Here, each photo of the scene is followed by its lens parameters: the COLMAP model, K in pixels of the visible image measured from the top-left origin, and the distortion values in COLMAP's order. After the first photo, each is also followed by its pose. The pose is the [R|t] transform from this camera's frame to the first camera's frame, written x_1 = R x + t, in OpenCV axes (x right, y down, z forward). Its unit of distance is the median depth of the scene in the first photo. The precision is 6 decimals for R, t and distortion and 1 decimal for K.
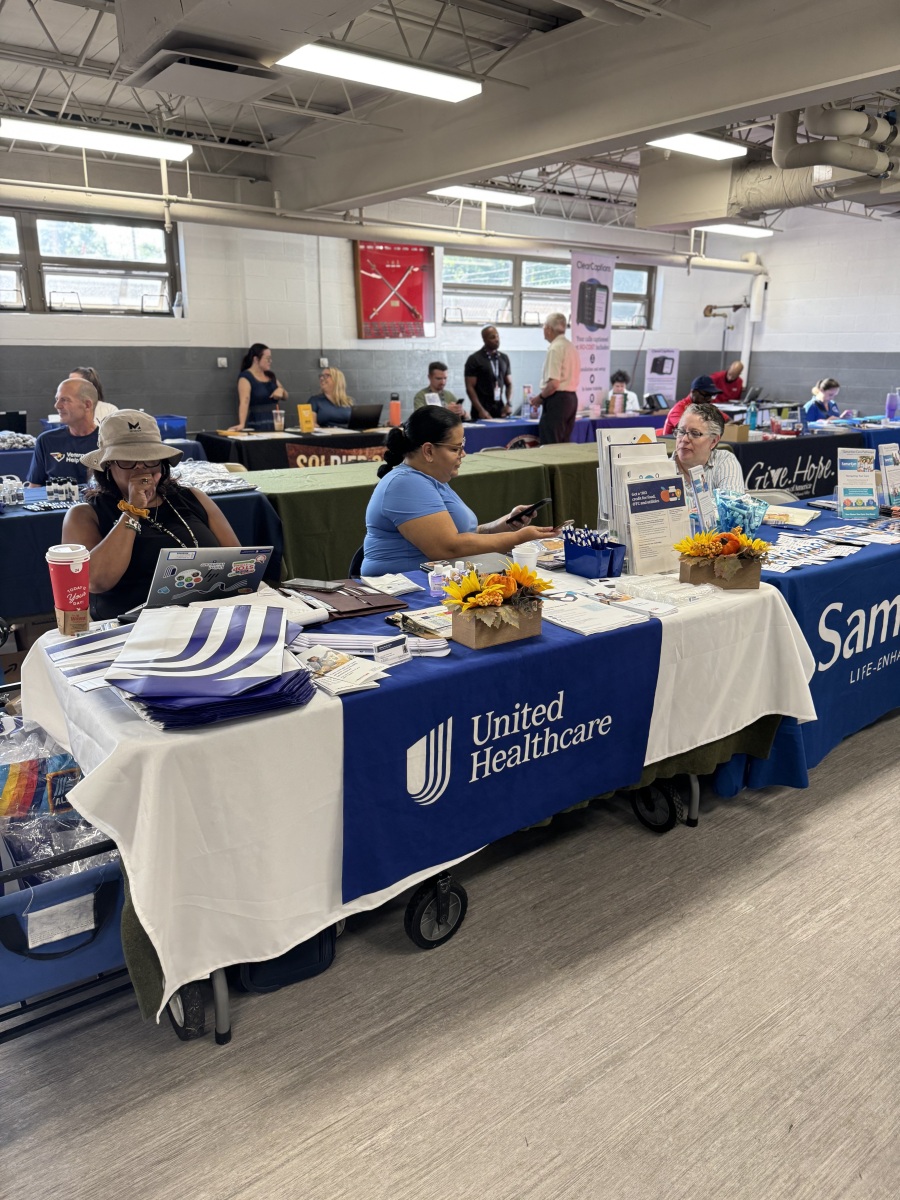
lens RADIAL K [[842.2, 0, 442.9], [0, 842.2, 603.2], [0, 0, 1]] dist [0.125054, -0.203315]
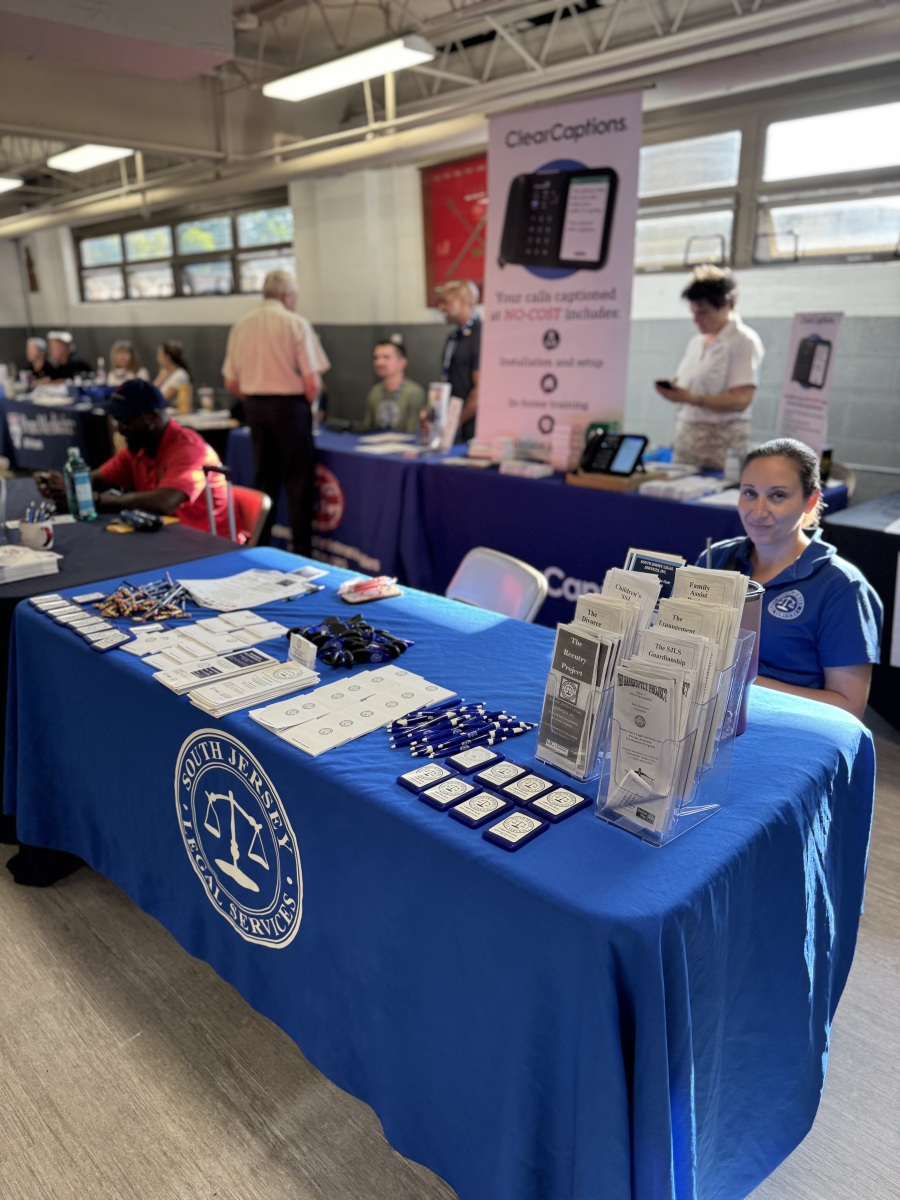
lens RADIAL K [[842.2, 0, 442.9], [0, 842.2, 603.2], [0, 0, 1]] dist [0.125054, -0.203315]
pose [[0.121782, 0.307668, -0.943668, 0.895736], [-0.265724, 0.926146, 0.267663, -0.362779], [0.956326, 0.218159, 0.194543, 1.223146]]
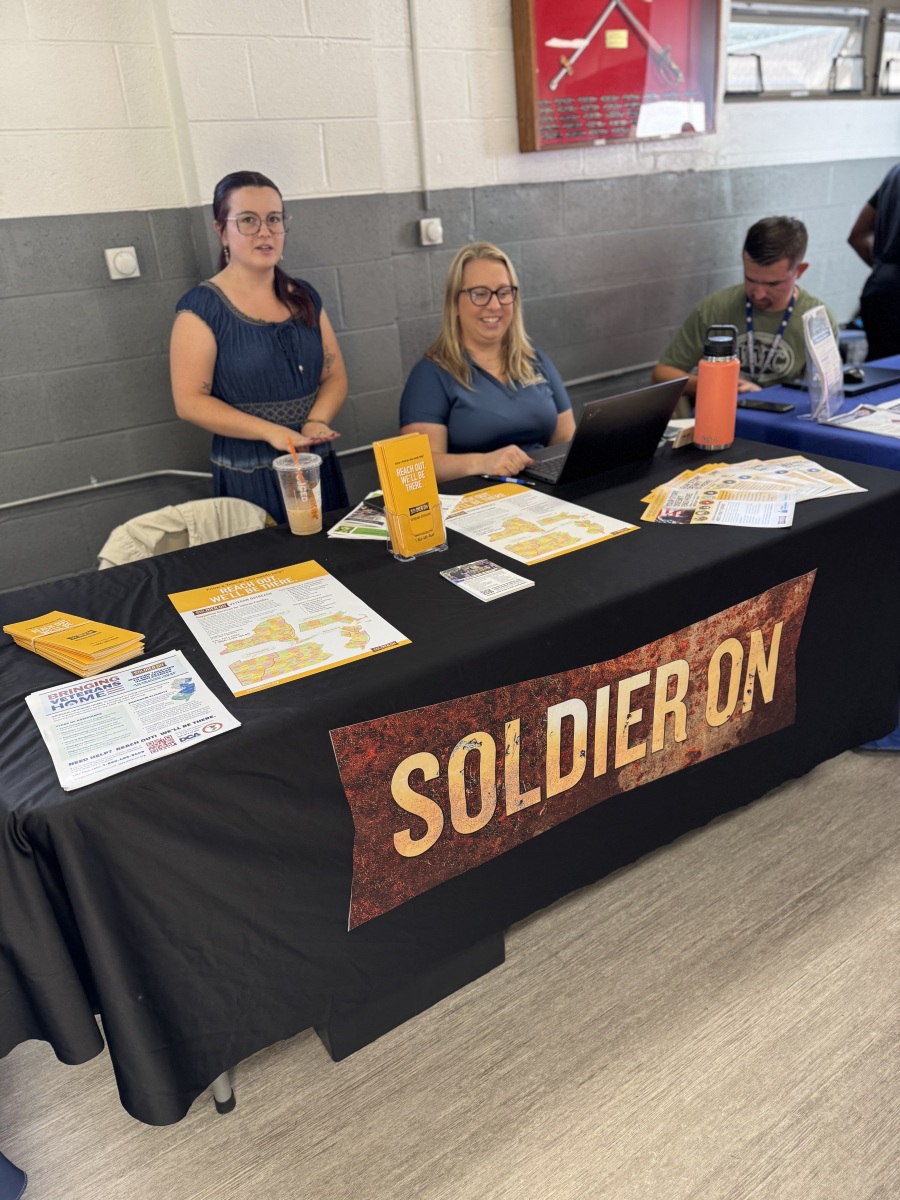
lens RADIAL K [[859.7, 0, 429.5], [0, 859.7, 588.5], [0, 0, 1]] dist [0.008410, -0.007721]
pose [[0.993940, -0.040464, -0.102209, -0.143901], [0.053809, 0.989870, 0.131386, -0.240357], [0.095857, -0.136090, 0.986048, 0.827314]]
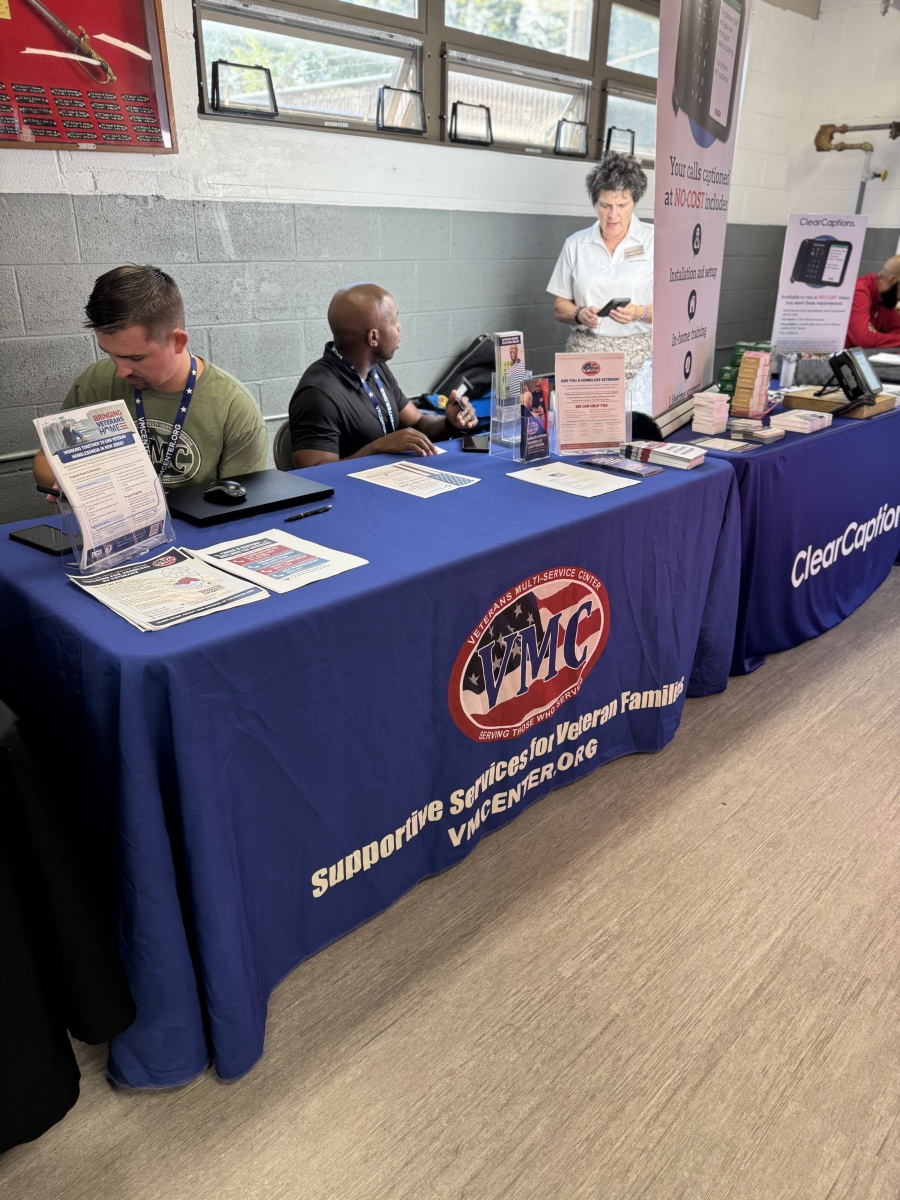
lens RADIAL K [[852.9, 0, 450.0], [0, 852.9, 600.0], [0, 0, 1]] dist [-0.002003, 0.001376]
pose [[0.988253, -0.045723, 0.145827, 0.048312], [0.026950, 0.991382, 0.128203, -0.274240], [-0.150432, -0.122767, 0.980968, 0.955778]]
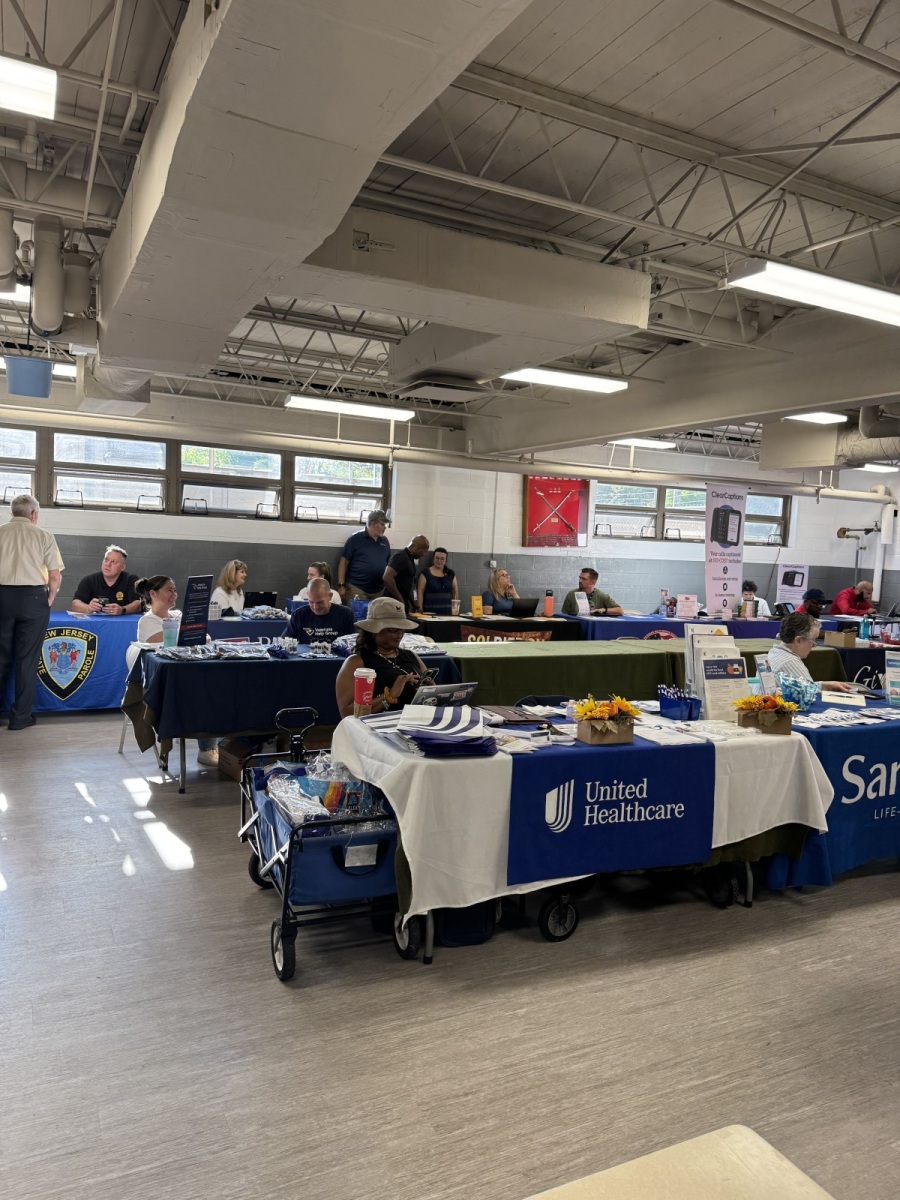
lens RADIAL K [[842.2, 0, 442.9], [0, 842.2, 603.2], [0, 0, 1]] dist [0.125054, -0.203315]
pose [[0.982725, 0.051953, -0.177630, 0.010281], [-0.089846, 0.973028, -0.212474, 0.048994], [0.161800, 0.224763, 0.960886, -0.217612]]
